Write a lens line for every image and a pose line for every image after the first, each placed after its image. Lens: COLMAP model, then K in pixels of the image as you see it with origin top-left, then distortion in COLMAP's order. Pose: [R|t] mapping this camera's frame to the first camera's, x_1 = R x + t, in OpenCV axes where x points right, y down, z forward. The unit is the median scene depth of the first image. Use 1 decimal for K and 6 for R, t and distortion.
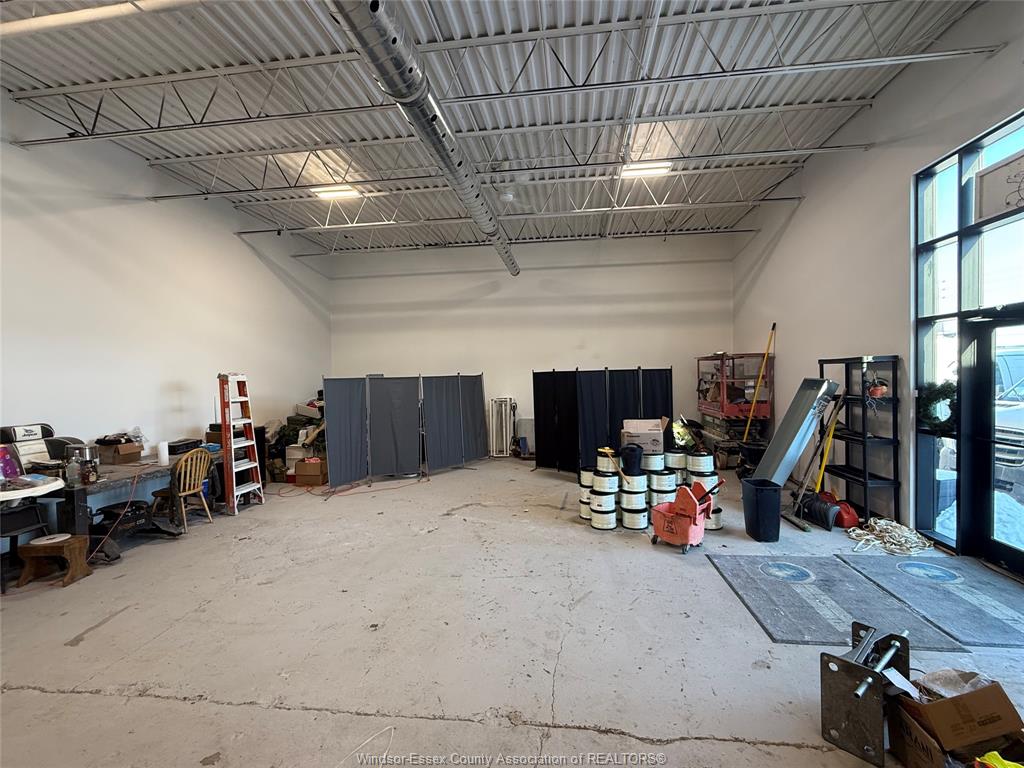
lens RADIAL K [[455.2, 0, 512.0], [0, 455.2, 384.0], [0, 0, 1]] dist [-0.000821, -0.000307]
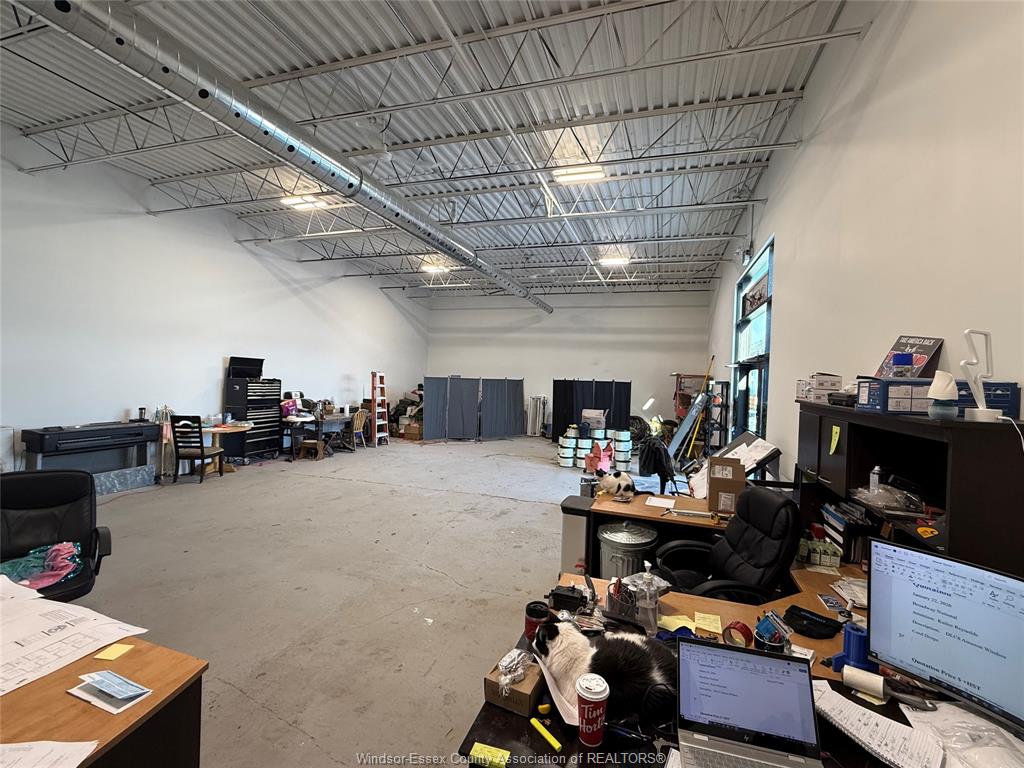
lens RADIAL K [[455.2, 0, 512.0], [0, 455.2, 384.0], [0, 0, 1]] dist [-0.000821, -0.000307]
pose [[0.982268, 0.055738, -0.179008, 0.236311], [-0.057357, 0.998346, -0.003878, 0.002694], [0.178496, 0.014076, 0.983840, -0.674817]]
